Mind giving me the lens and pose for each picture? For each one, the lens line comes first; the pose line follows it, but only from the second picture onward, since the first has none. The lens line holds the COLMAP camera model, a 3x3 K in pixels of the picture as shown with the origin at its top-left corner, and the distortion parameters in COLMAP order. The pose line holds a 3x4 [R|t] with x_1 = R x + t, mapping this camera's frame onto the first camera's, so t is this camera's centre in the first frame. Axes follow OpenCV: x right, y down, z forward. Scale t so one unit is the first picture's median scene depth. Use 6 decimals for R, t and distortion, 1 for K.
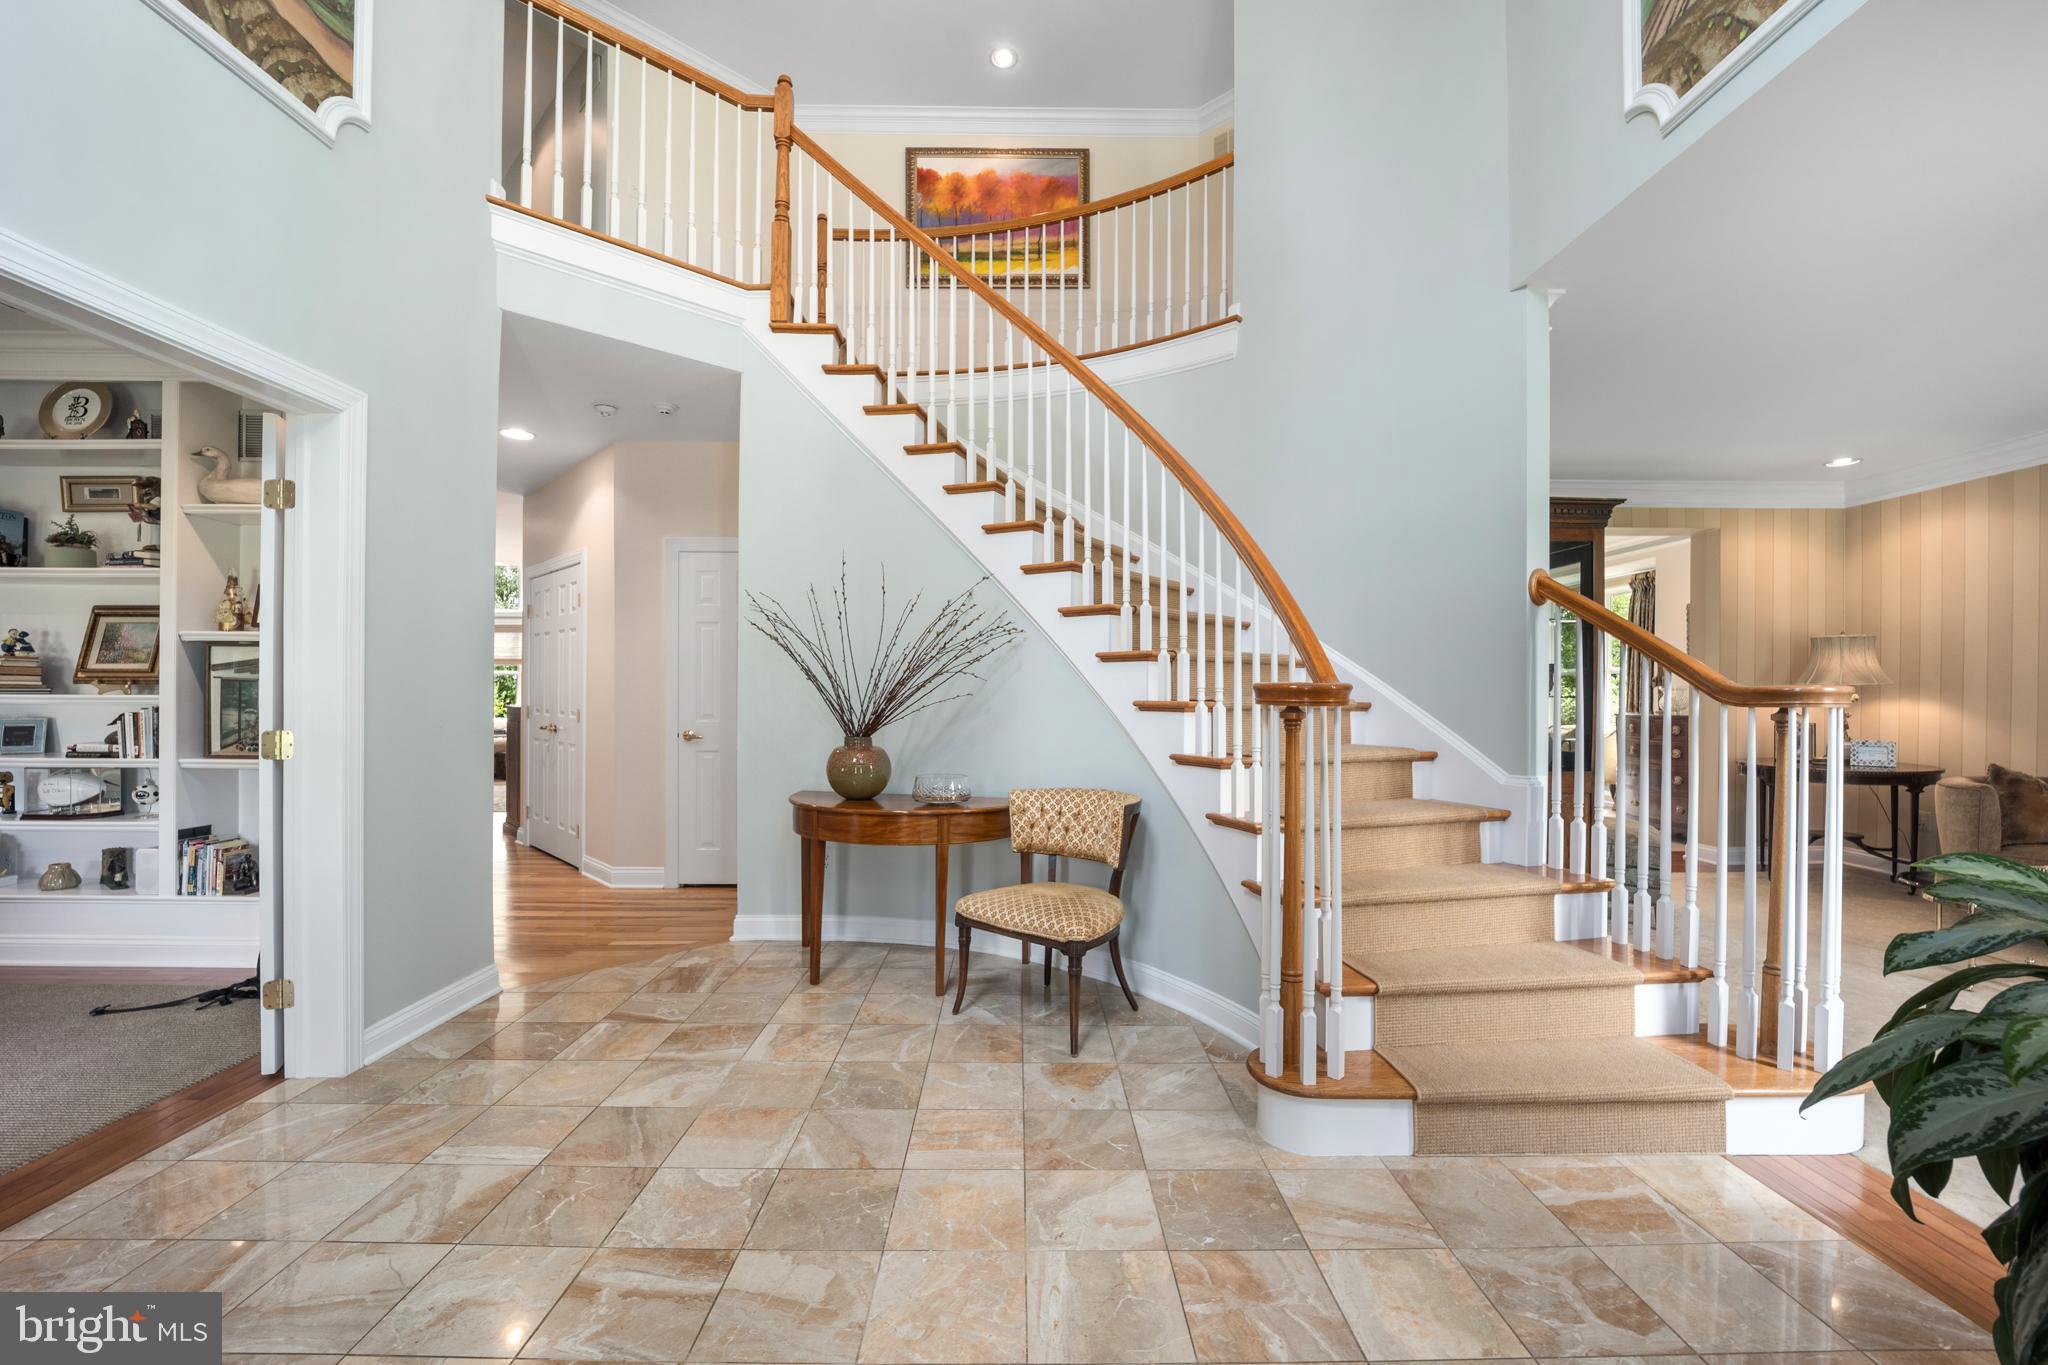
lens RADIAL K [[841.9, 0, 1020.1], [0, 841.9, 693.8], [0, 0, 1]] dist [-0.015677, 0.000512]
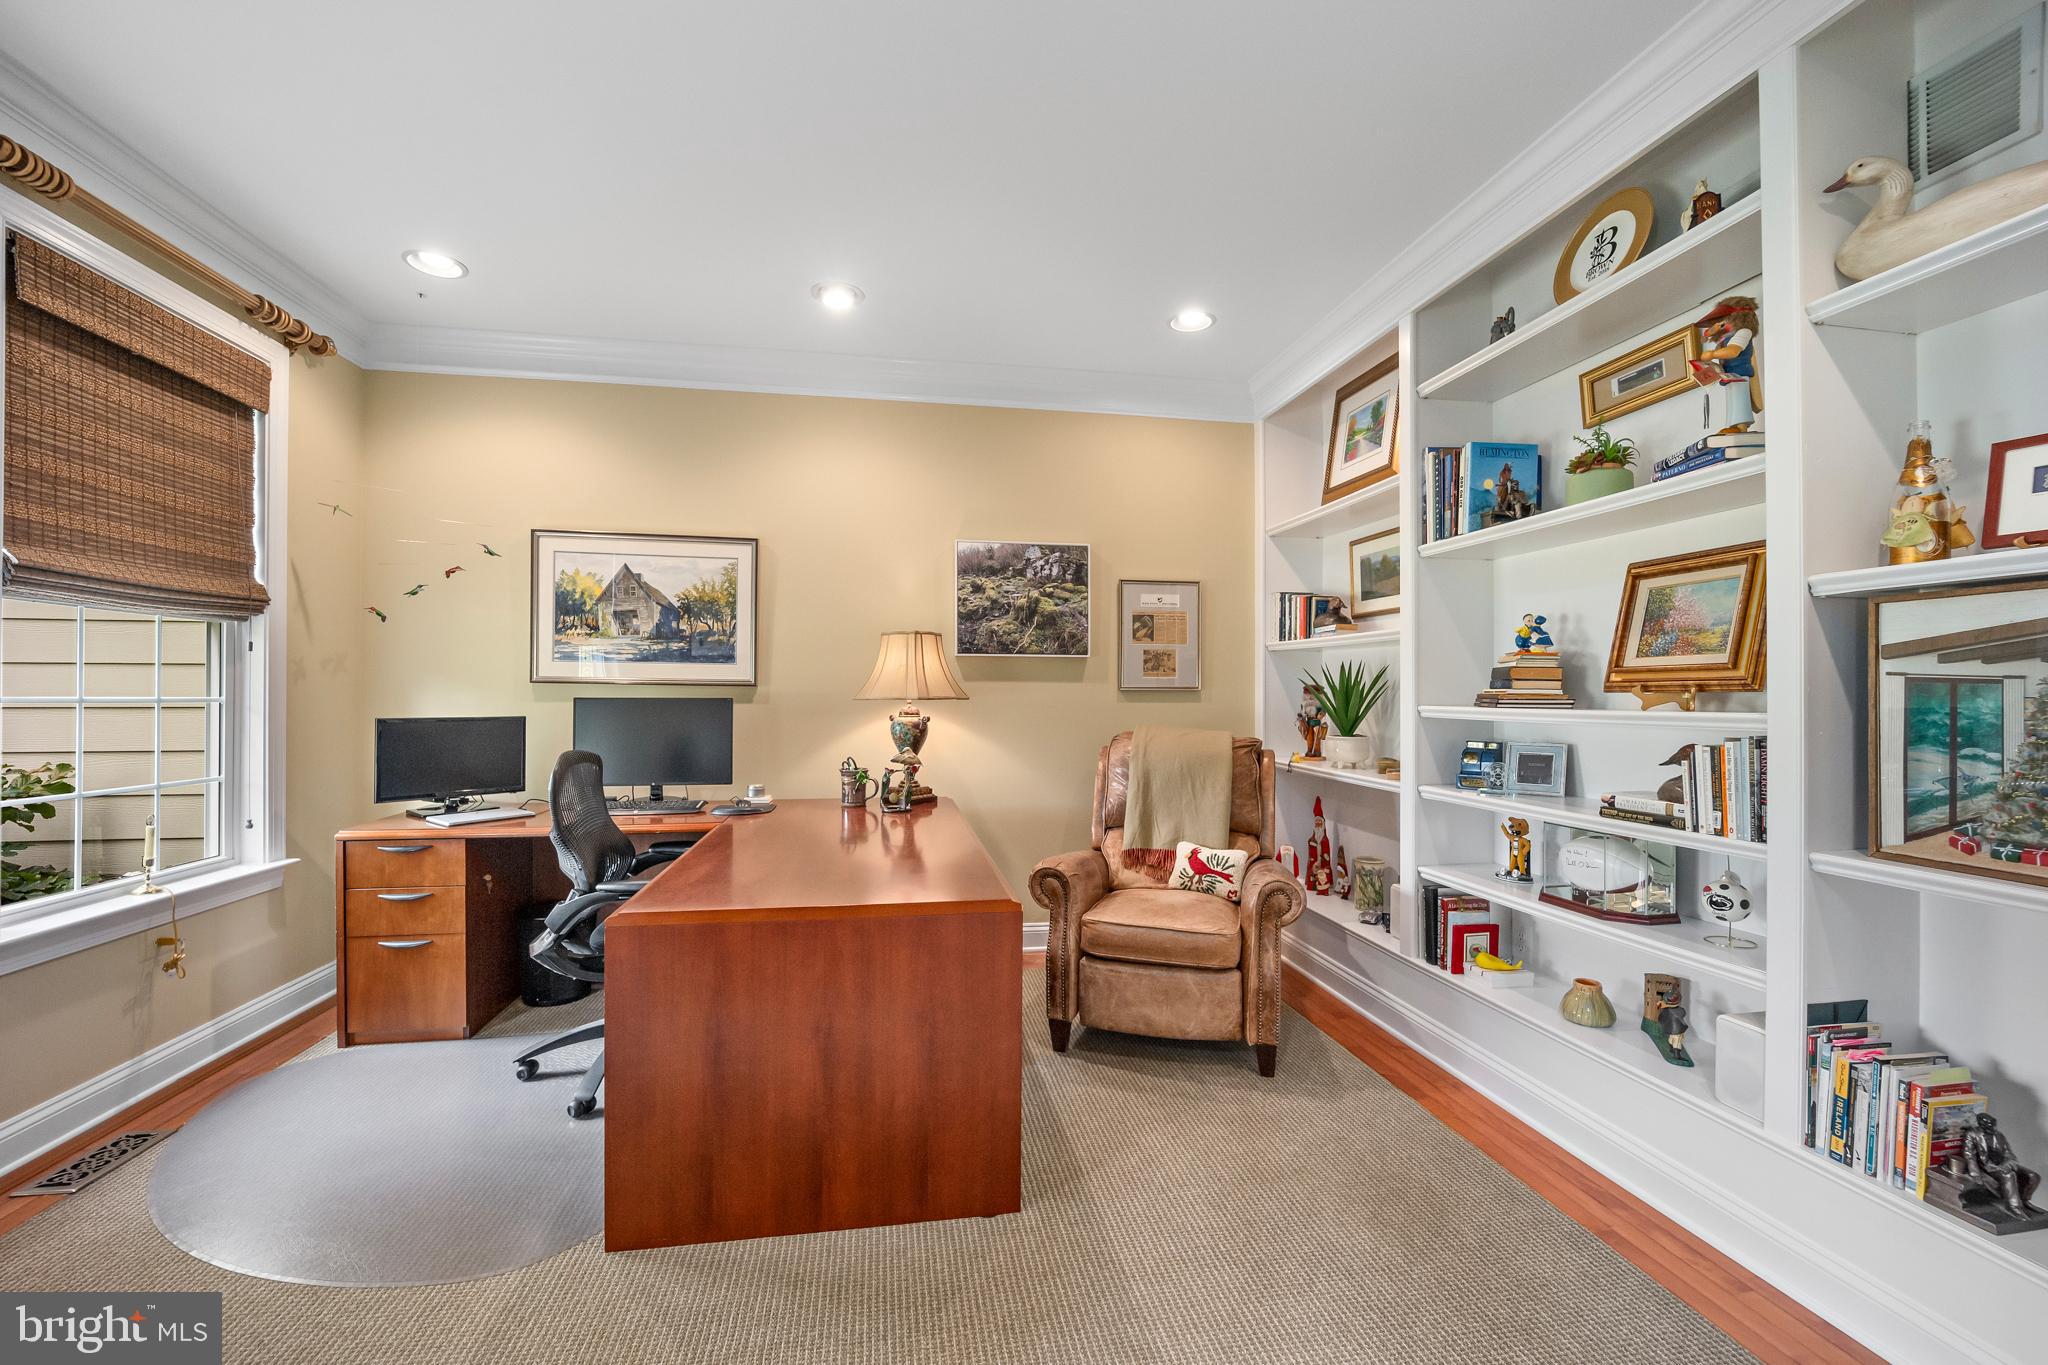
lens RADIAL K [[841.9, 0, 1020.1], [0, 841.9, 693.8], [0, 0, 1]] dist [-0.015677, 0.000512]
pose [[0.158013, -0.008766, -0.987398, -0.605379], [-0.000510, 0.999960, -0.008959, -0.005223], [0.987437, 0.001919, 0.158002, 0.474261]]
